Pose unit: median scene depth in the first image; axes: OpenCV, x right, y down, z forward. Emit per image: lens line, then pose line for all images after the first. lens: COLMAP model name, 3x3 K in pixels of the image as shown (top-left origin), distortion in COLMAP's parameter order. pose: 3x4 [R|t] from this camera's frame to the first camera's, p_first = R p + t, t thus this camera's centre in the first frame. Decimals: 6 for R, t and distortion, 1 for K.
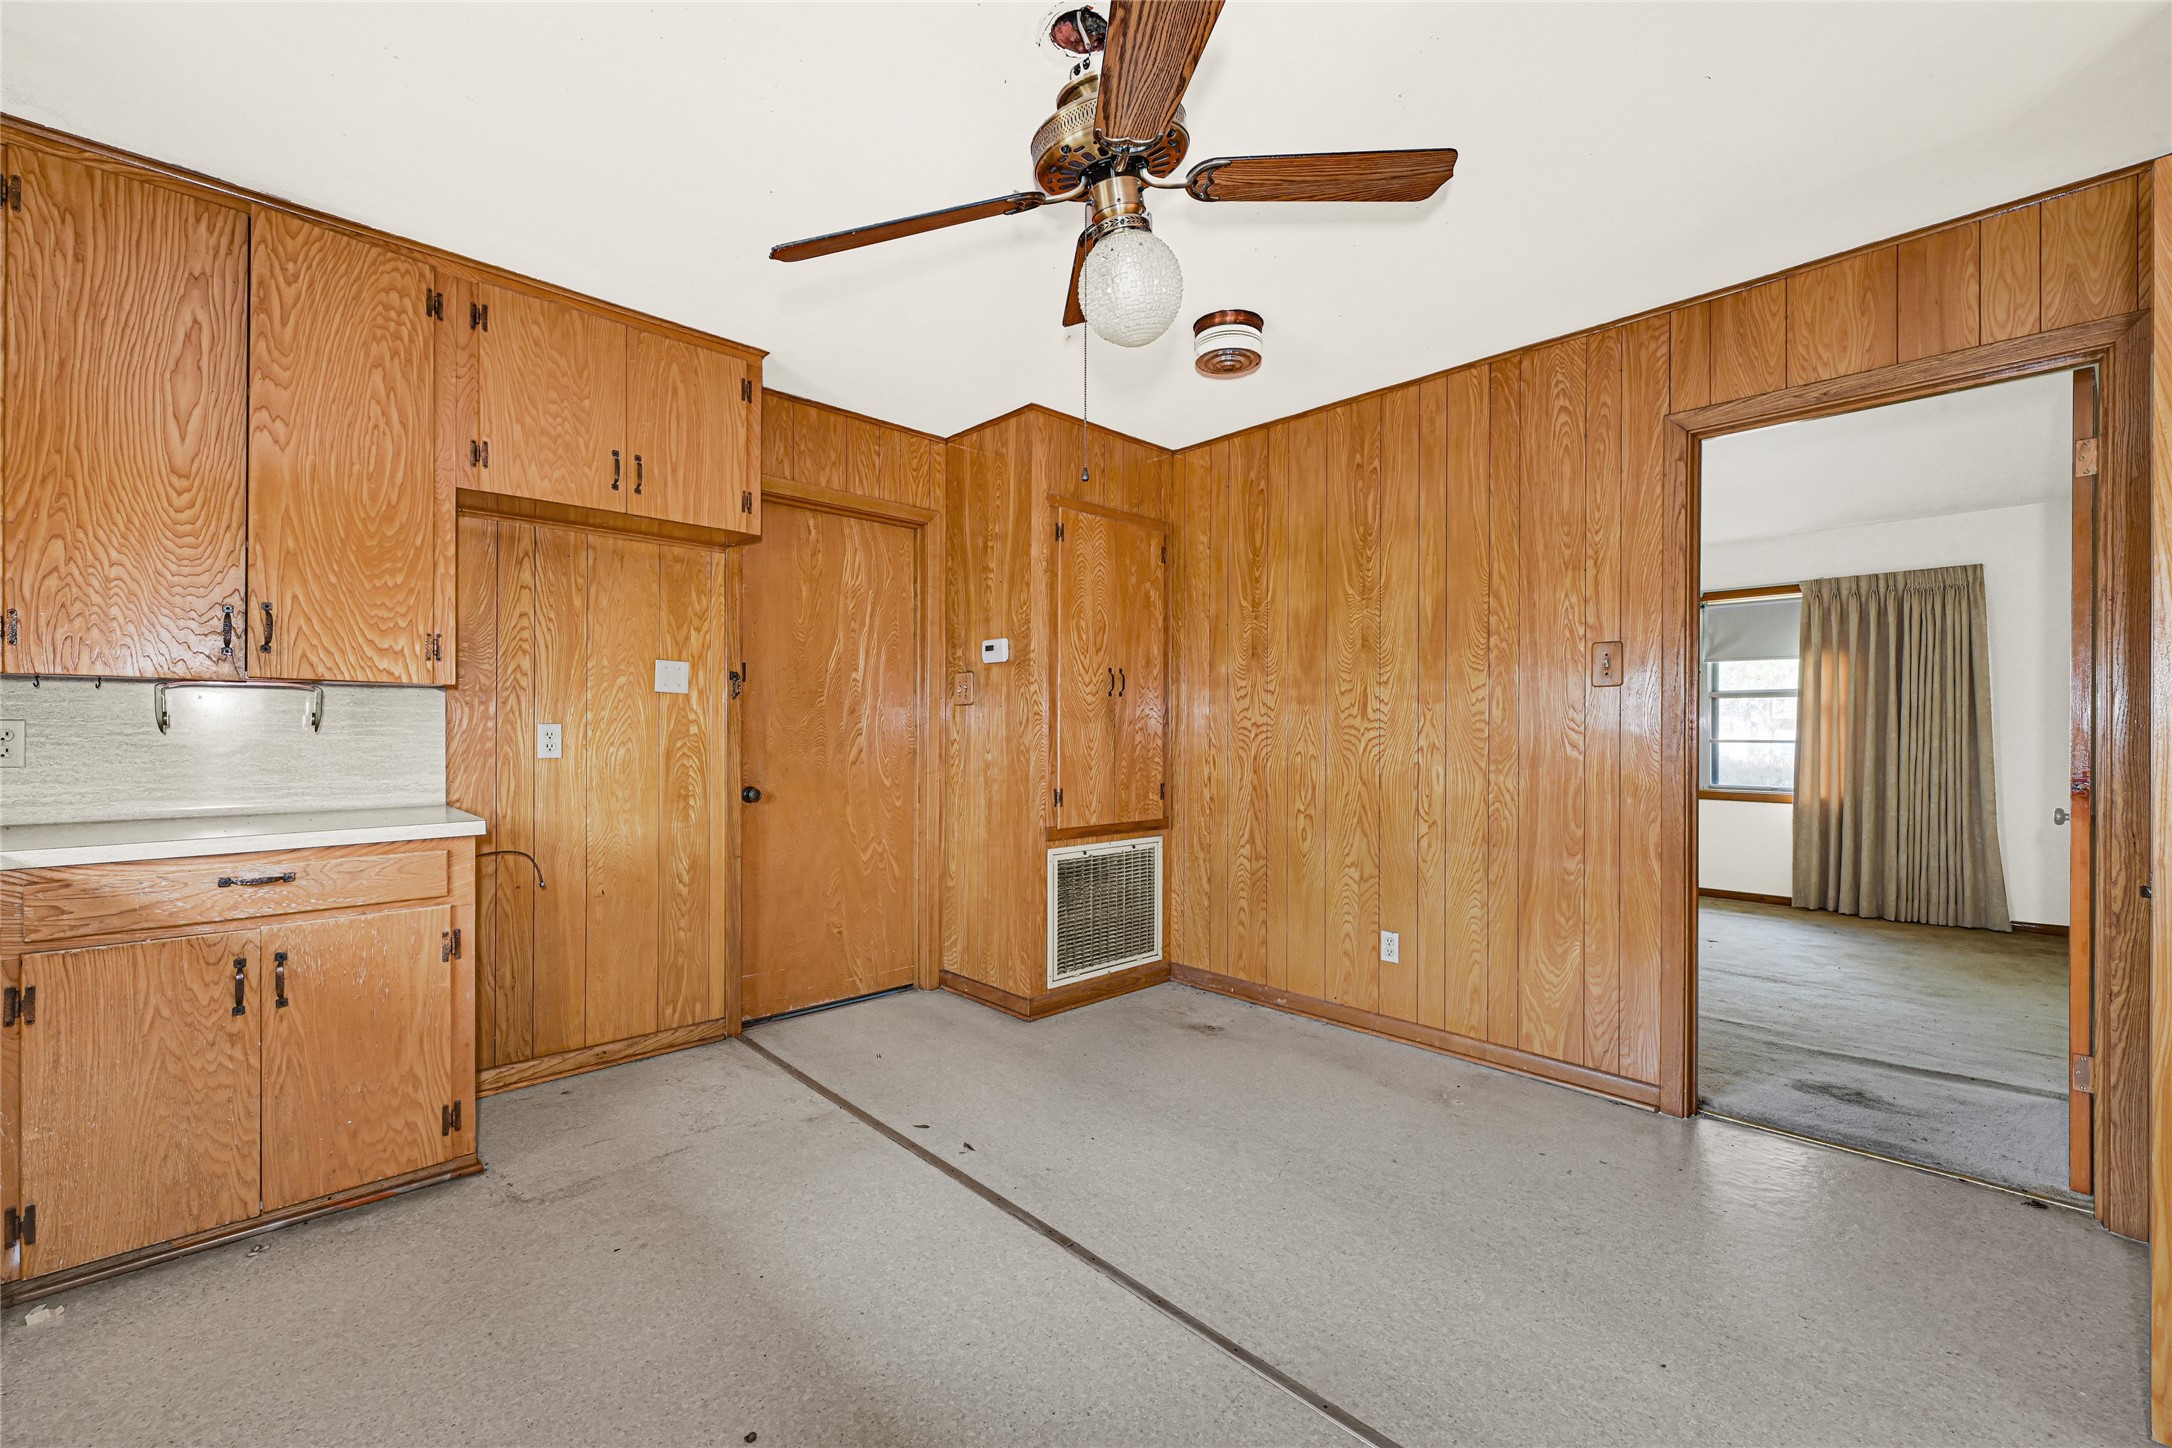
lens RADIAL K [[889.6, 0, 1079.0], [0, 889.6, 729.0], [0, 0, 1]] dist [-0.000178, 0.000058]
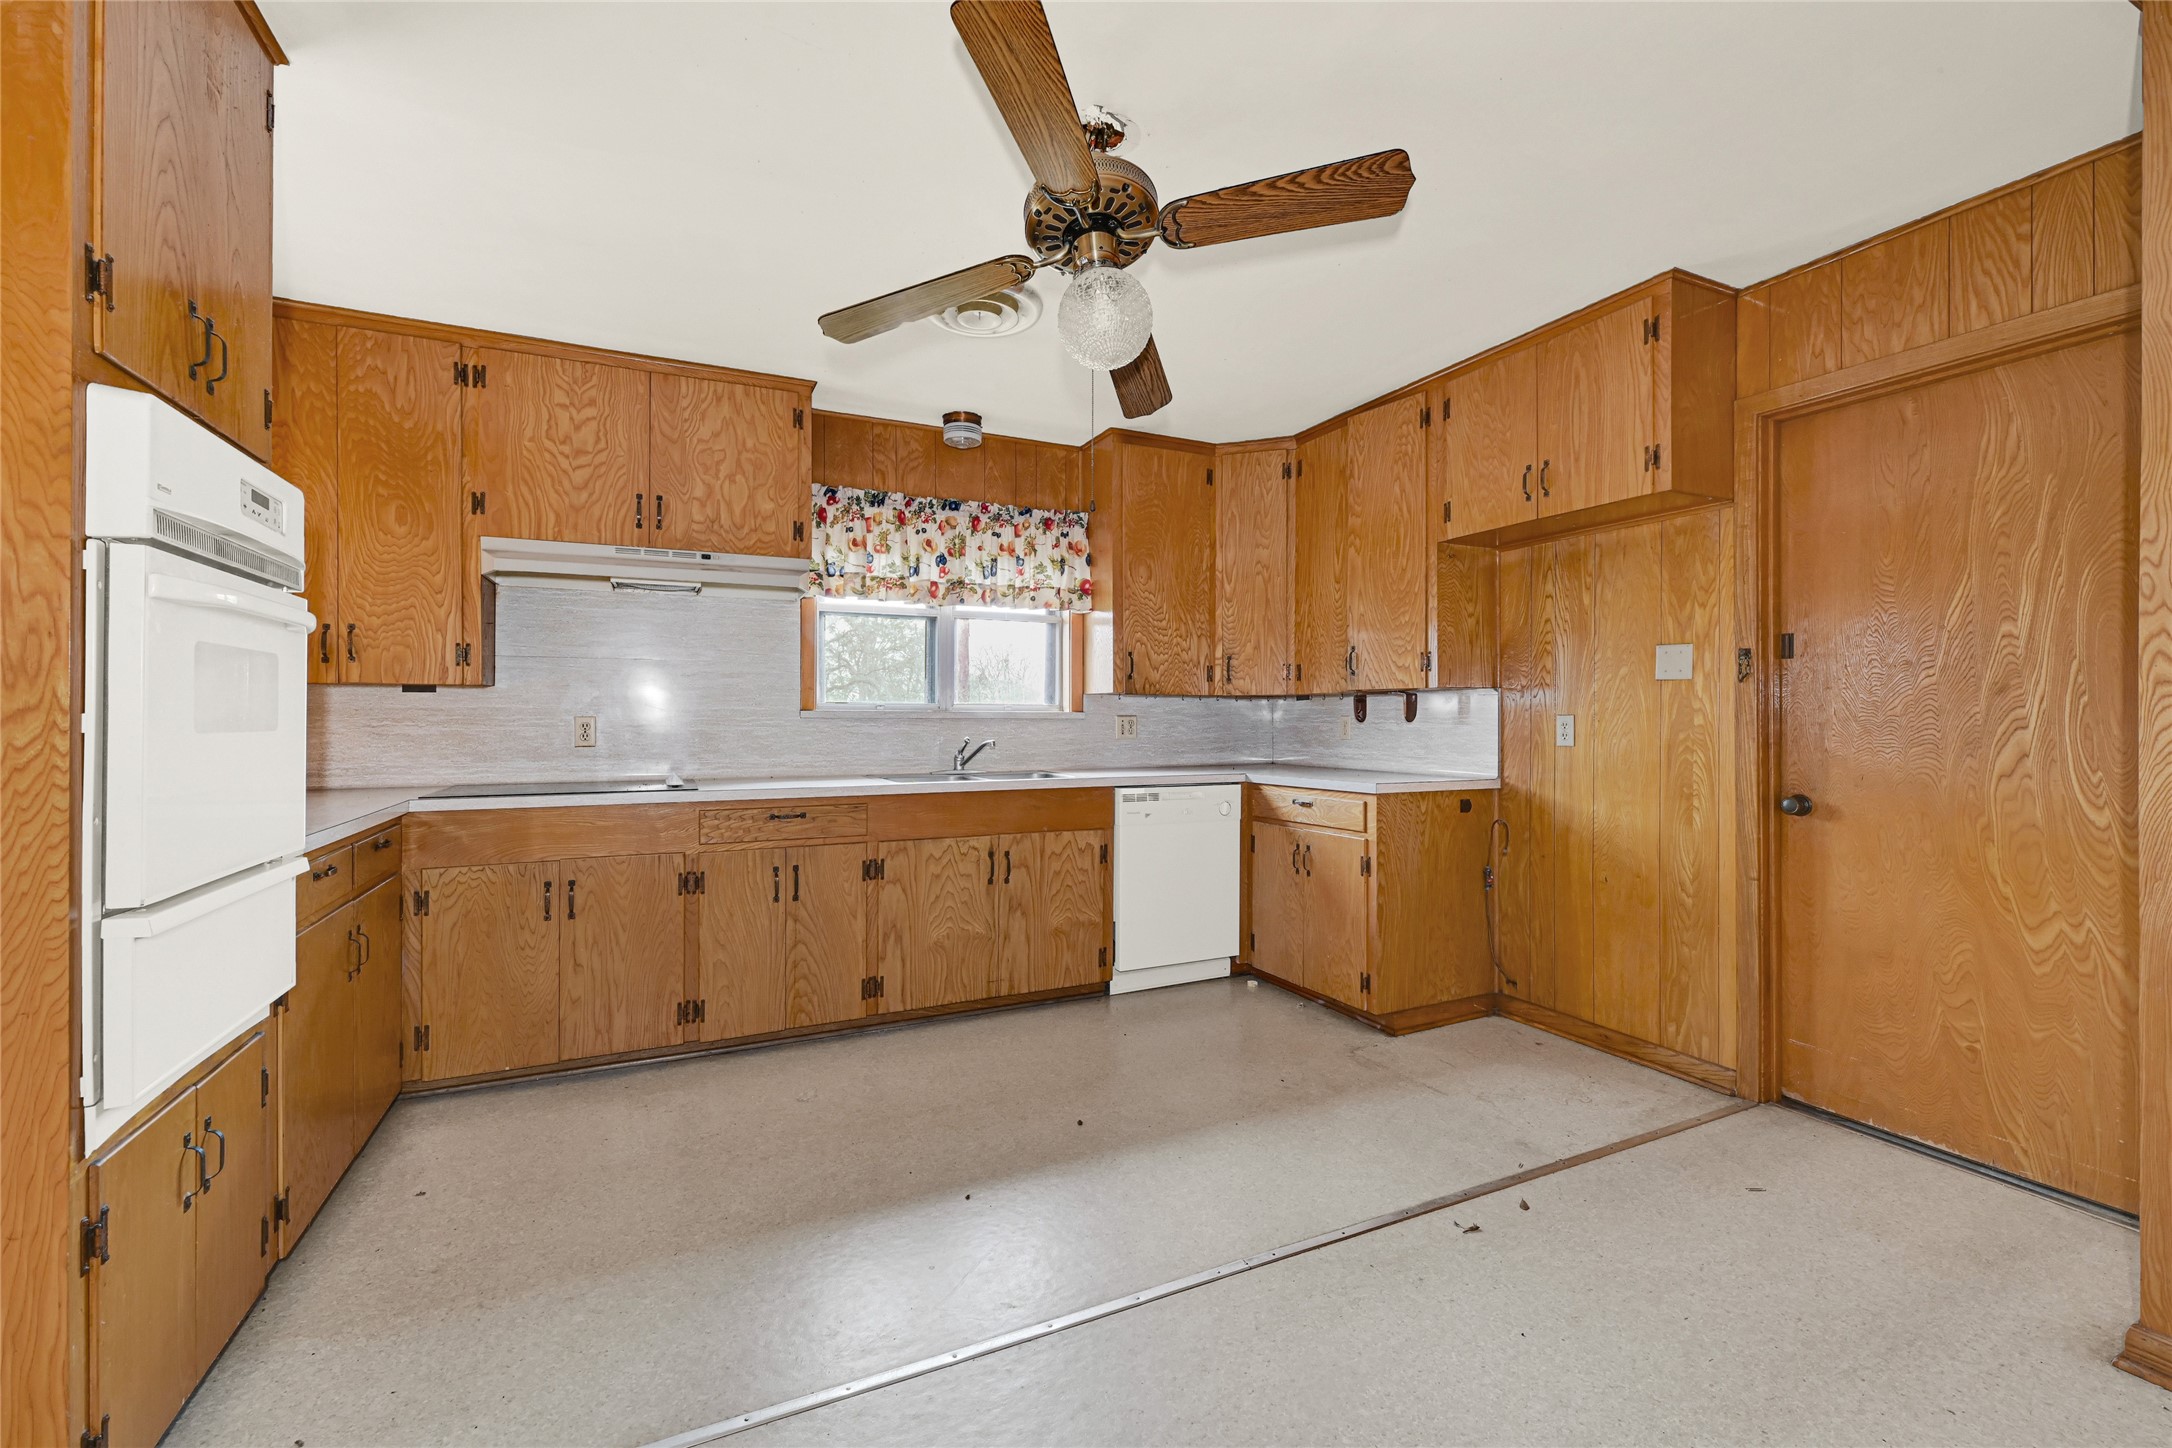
lens RADIAL K [[883.4, 0, 1077.9], [0, 883.4, 714.8], [0, 0, 1]] dist [0.000158, 0.000014]
pose [[-0.313793, -0.008769, -0.949451, 0.620073], [-0.000476, 0.999959, -0.009078, 0.003795], [0.949491, -0.002397, -0.313784, 0.740501]]
